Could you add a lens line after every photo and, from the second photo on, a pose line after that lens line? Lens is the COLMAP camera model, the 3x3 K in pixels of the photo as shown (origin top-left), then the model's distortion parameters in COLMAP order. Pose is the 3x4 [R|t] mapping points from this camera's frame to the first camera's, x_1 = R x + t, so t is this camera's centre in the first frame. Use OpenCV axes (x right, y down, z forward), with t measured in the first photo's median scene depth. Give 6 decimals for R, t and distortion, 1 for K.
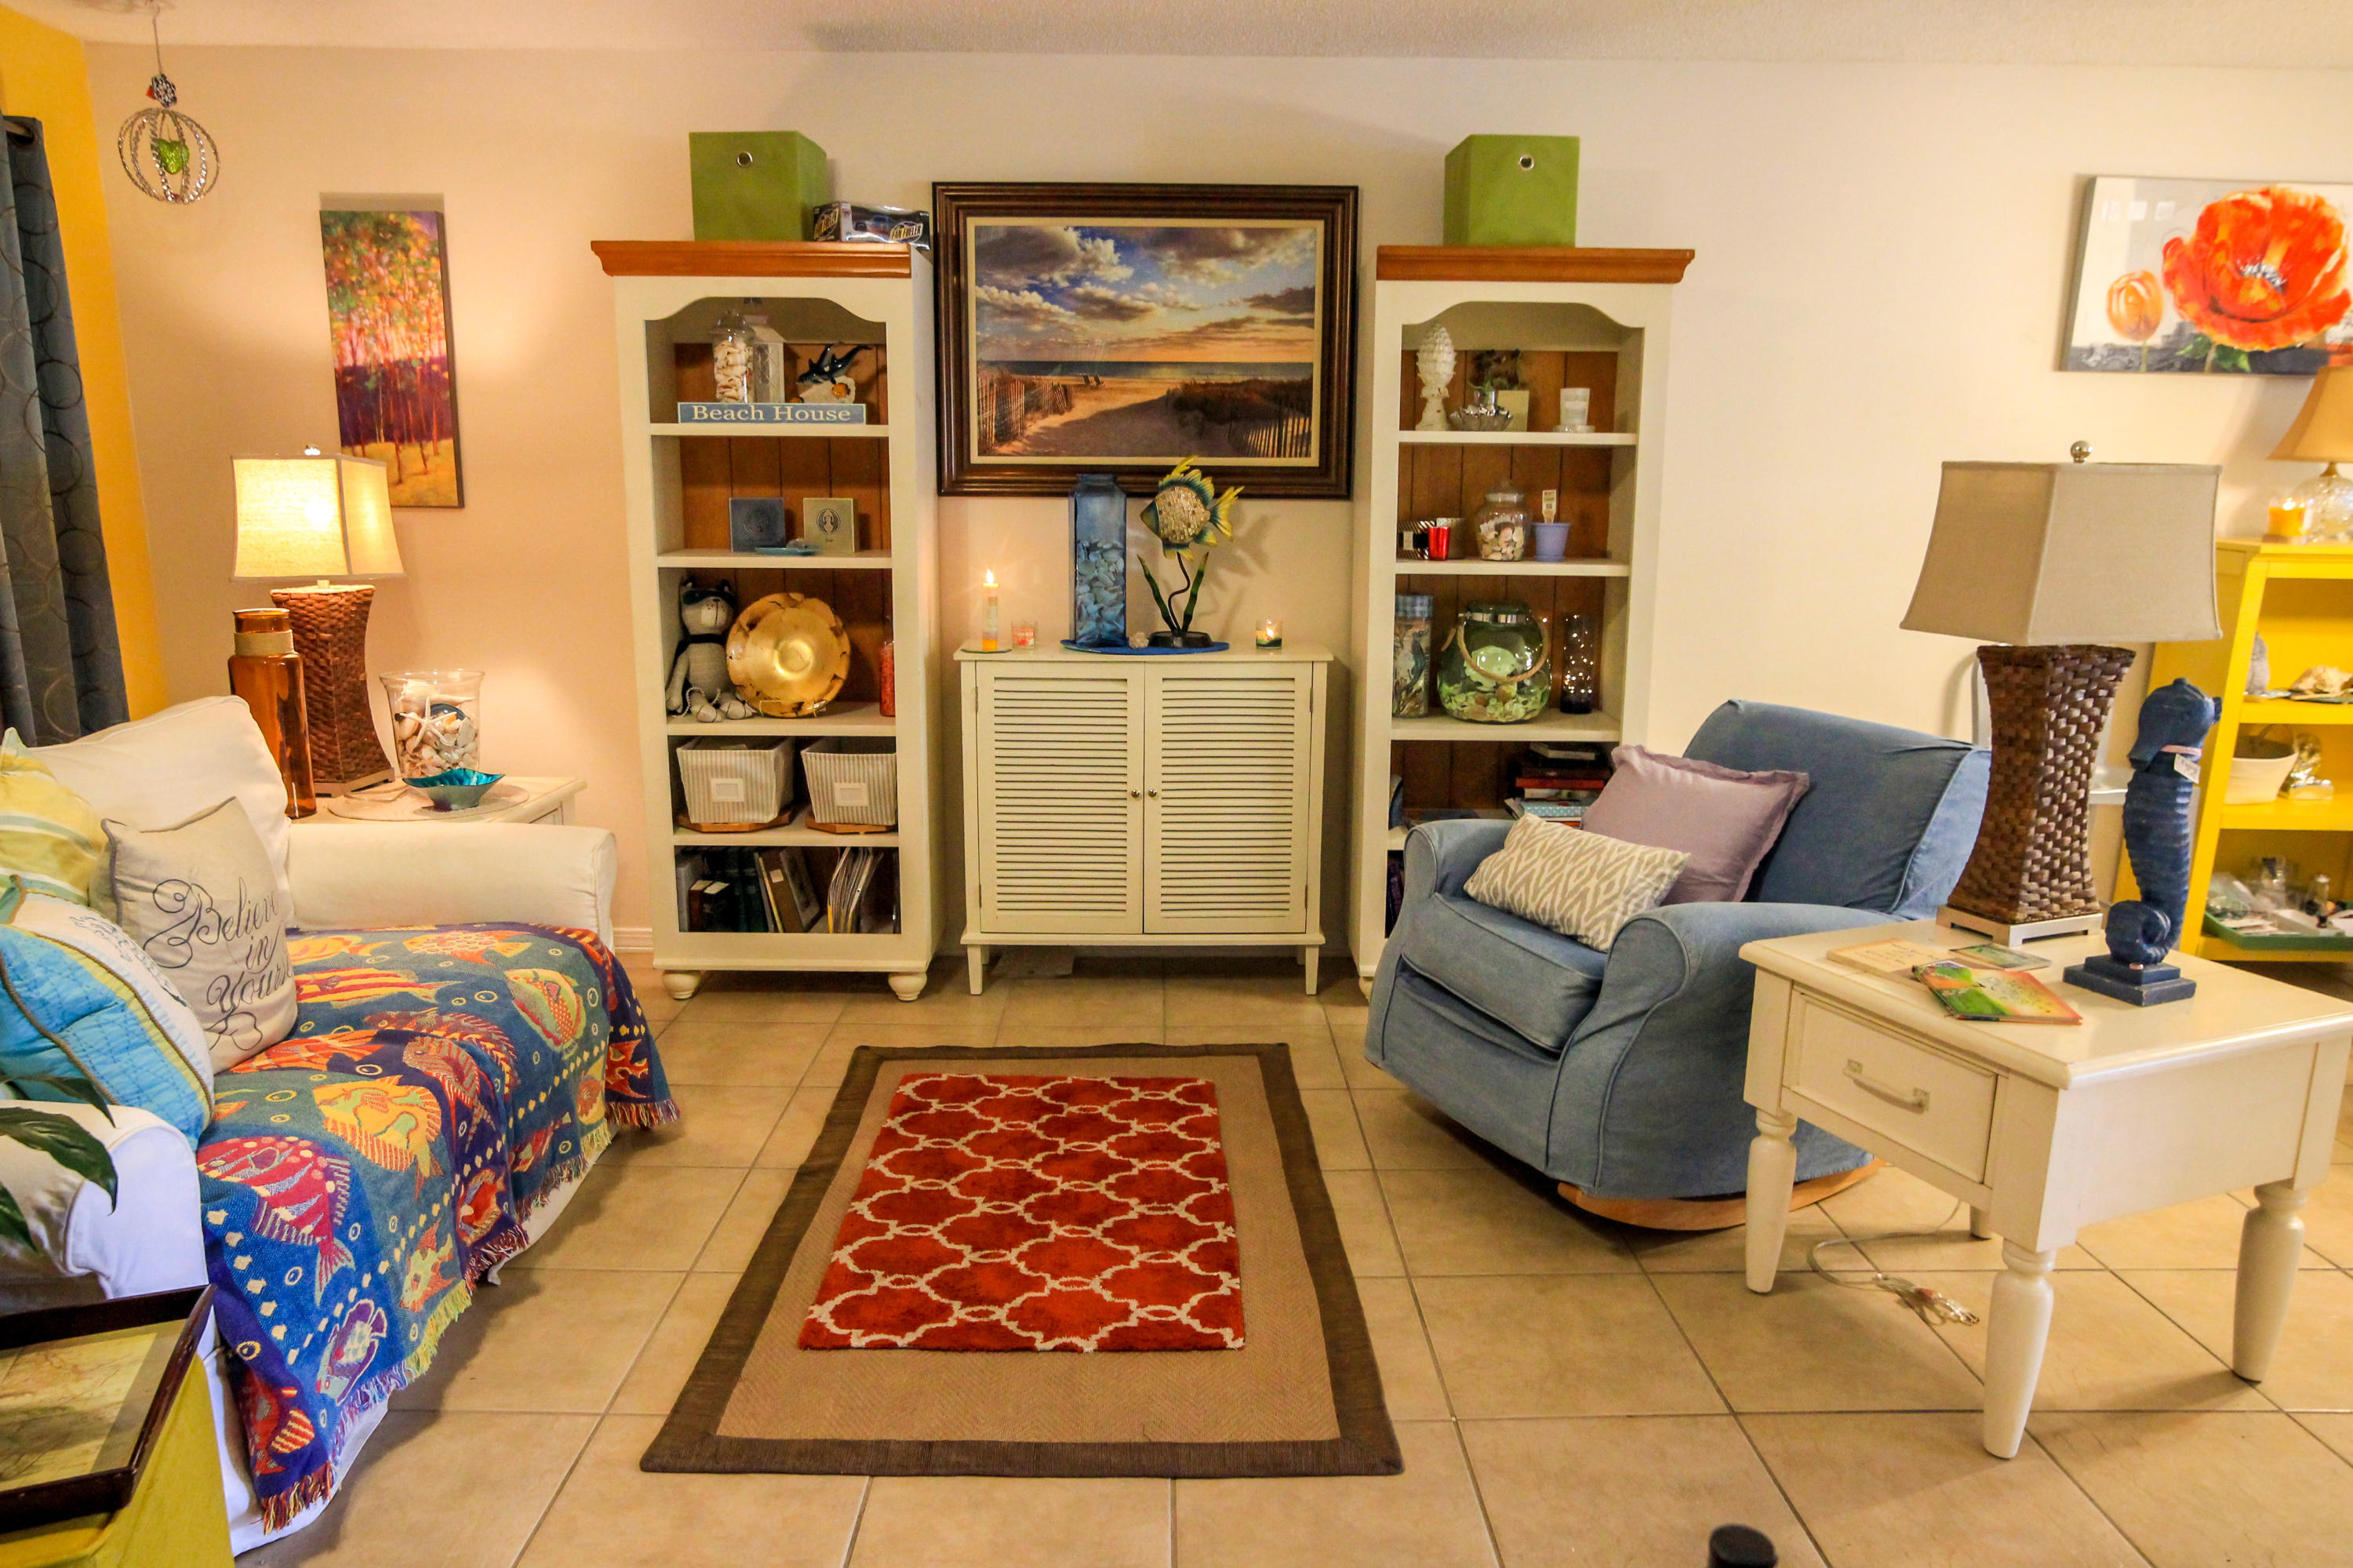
lens RADIAL K [[1513.5, 0, 1176.5], [0, 1513.5, 784.0], [0, 0, 1]] dist [-0.062495, 0.050481]
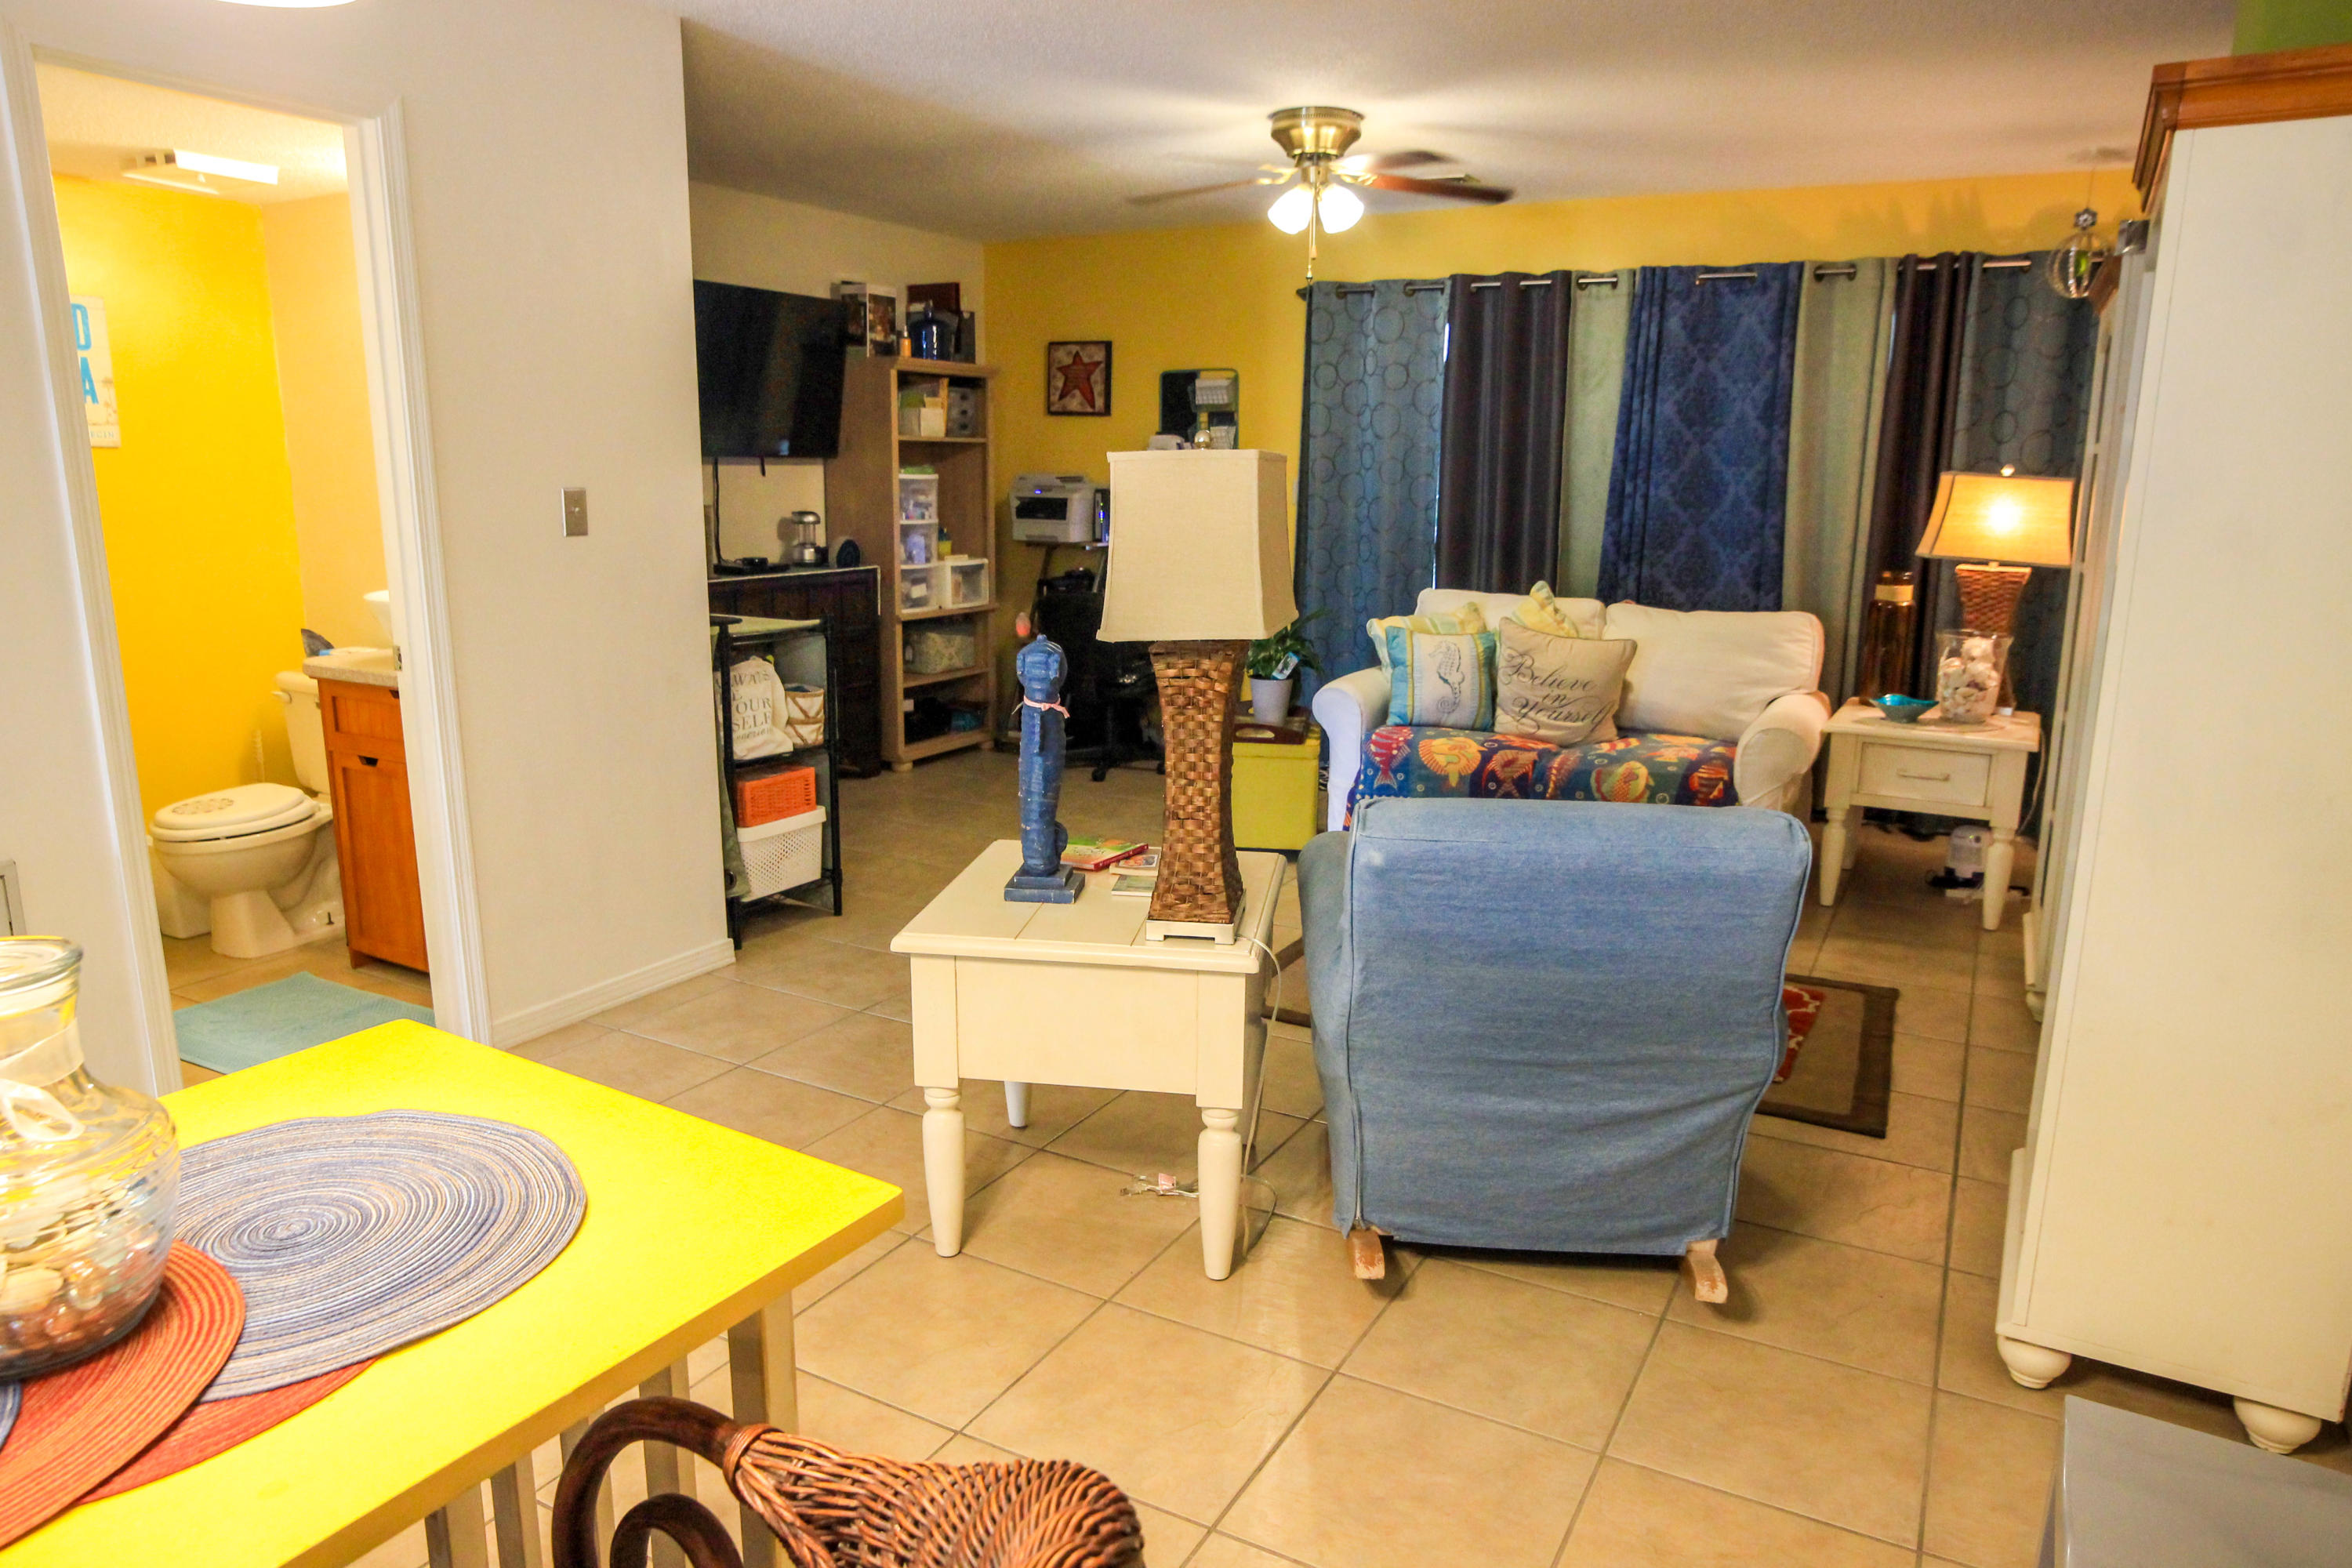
lens RADIAL K [[1512.8, 0, 1176.0], [0, 1512.8, 784.0], [0, 0, 1]] dist [-0.062495, 0.050481]
pose [[-0.494773, 0.165883, -0.853043, 0.924751], [-0.187722, 0.938035, 0.291291, -0.183087], [0.848505, 0.304257, -0.432975, 0.910036]]
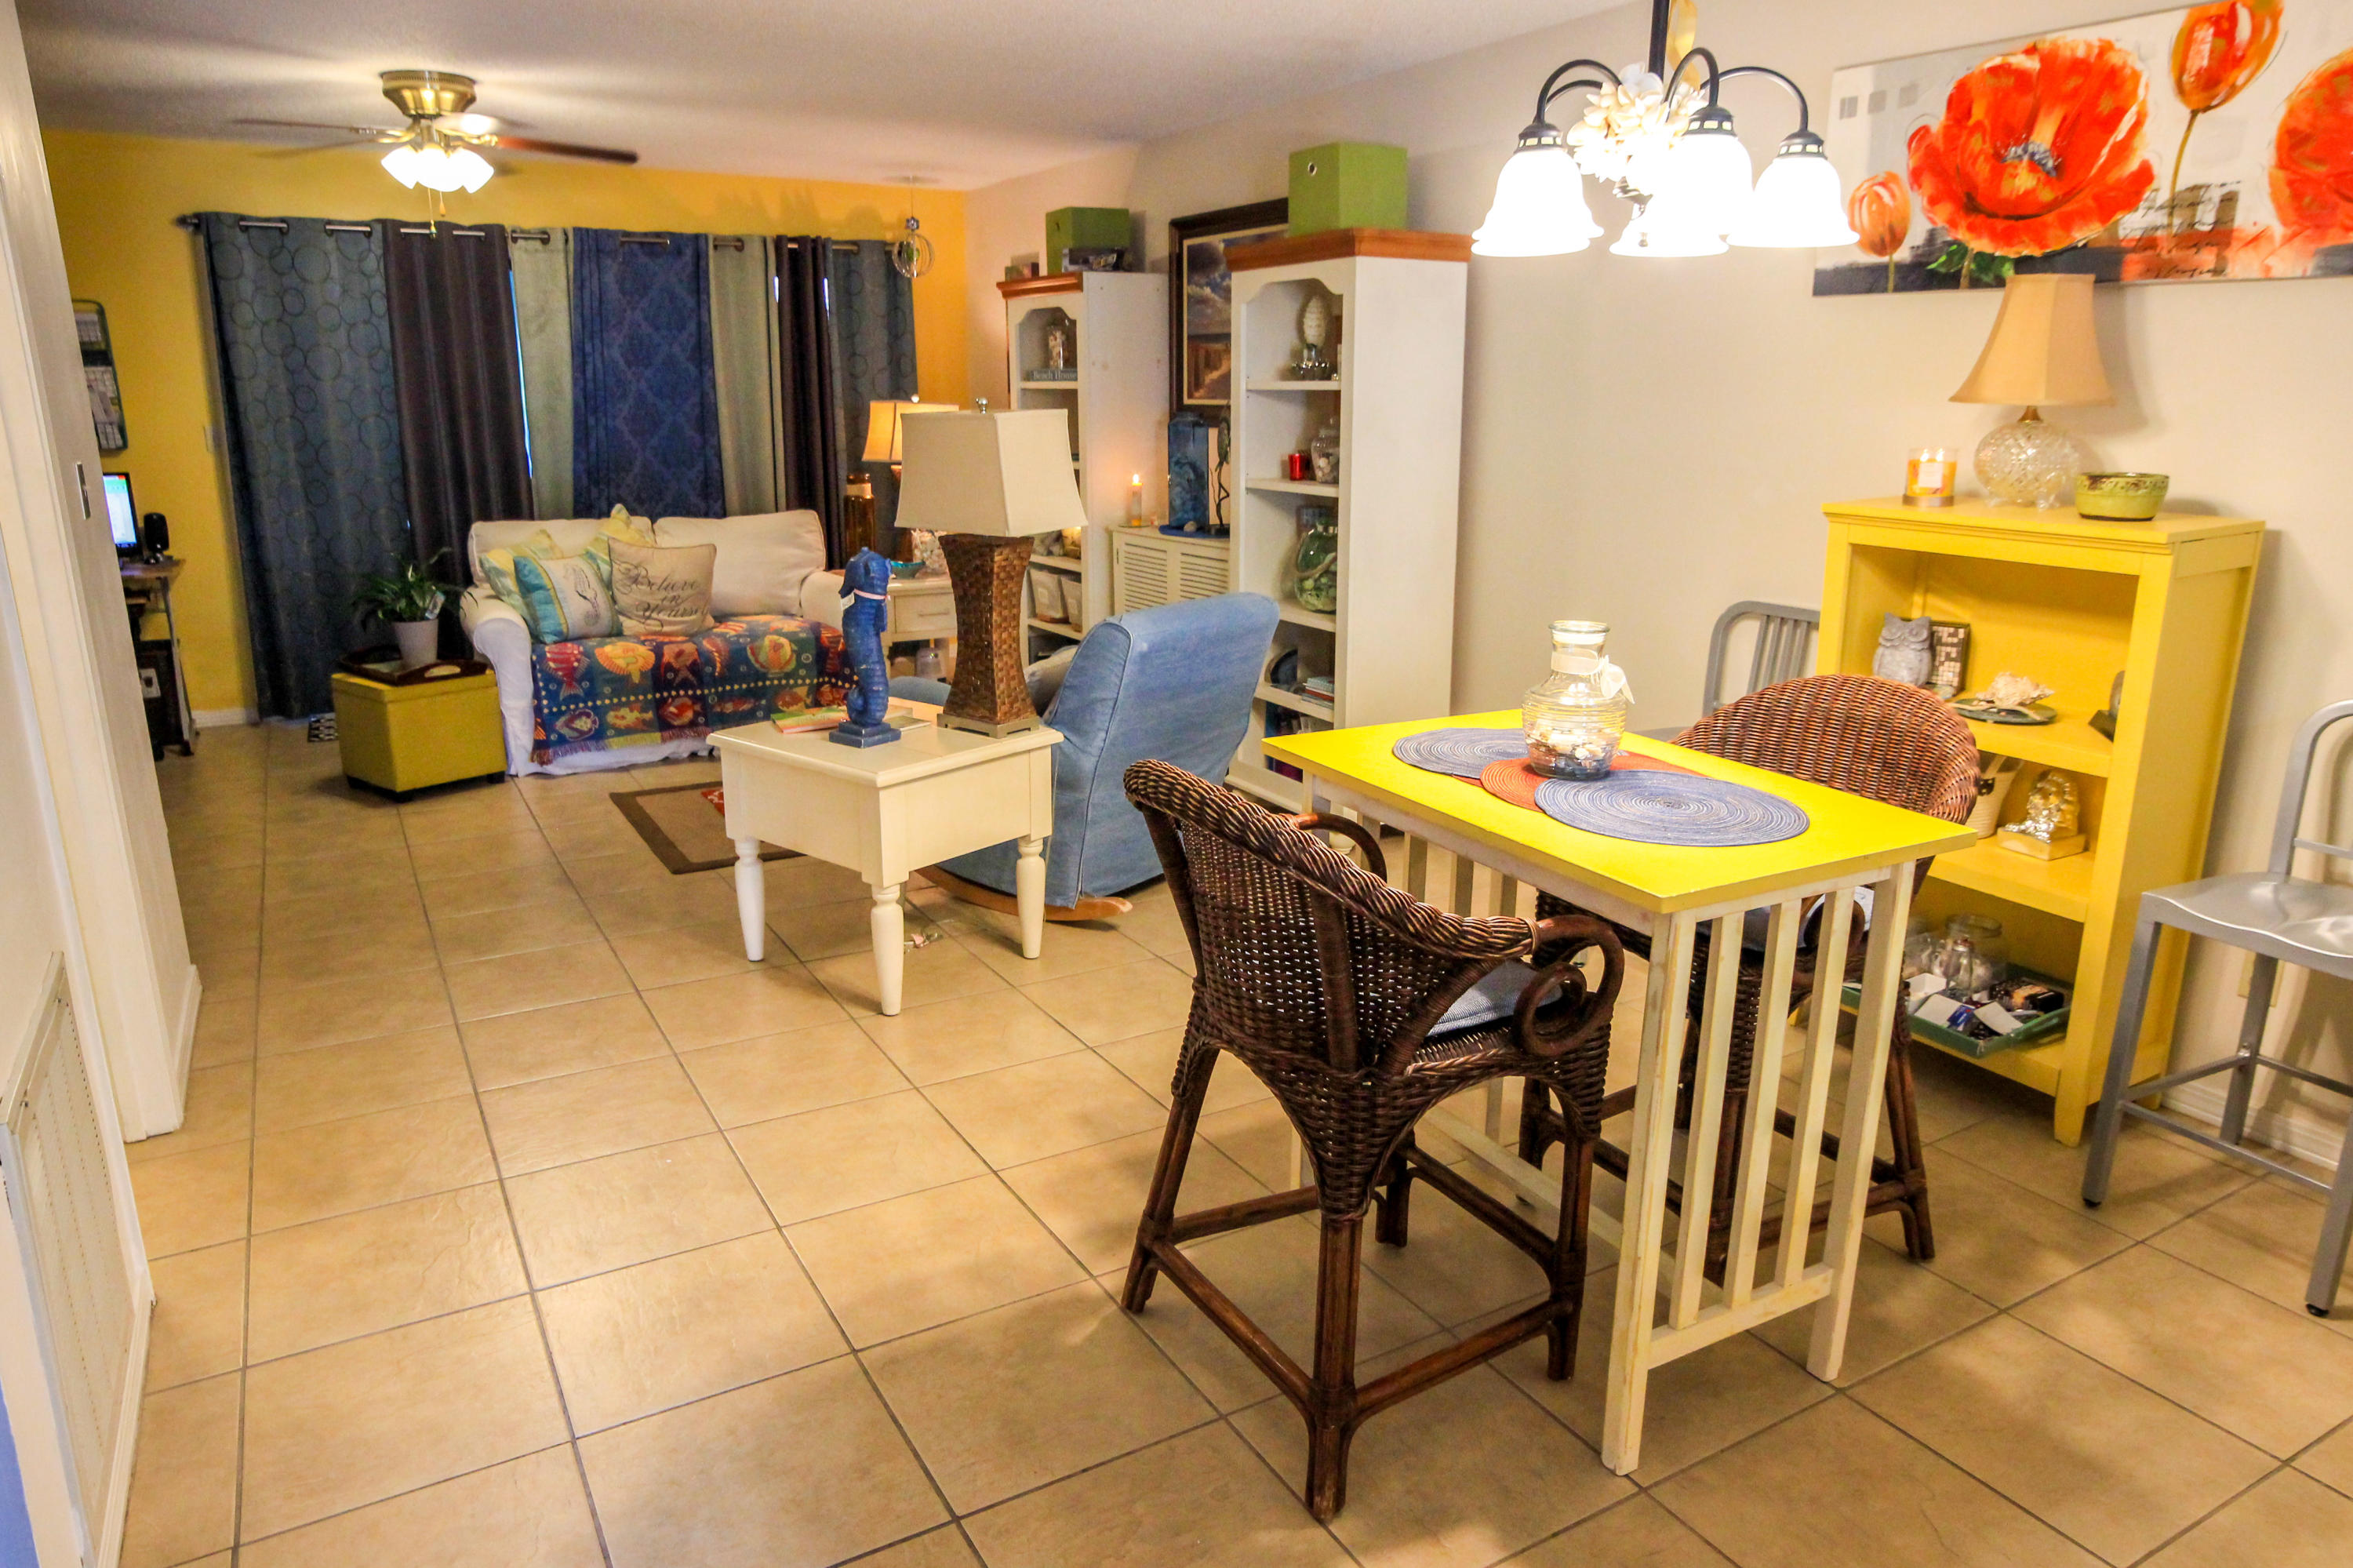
lens RADIAL K [[1513.5, 0, 1176.5], [0, 1513.5, 784.0], [0, 0, 1]] dist [-0.062495, 0.050481]
pose [[0.489742, 0.213852, -0.845234, 1.263012], [-0.169569, 0.974303, 0.148256, -0.067406], [0.855219, 0.070718, 0.513420, 0.256861]]
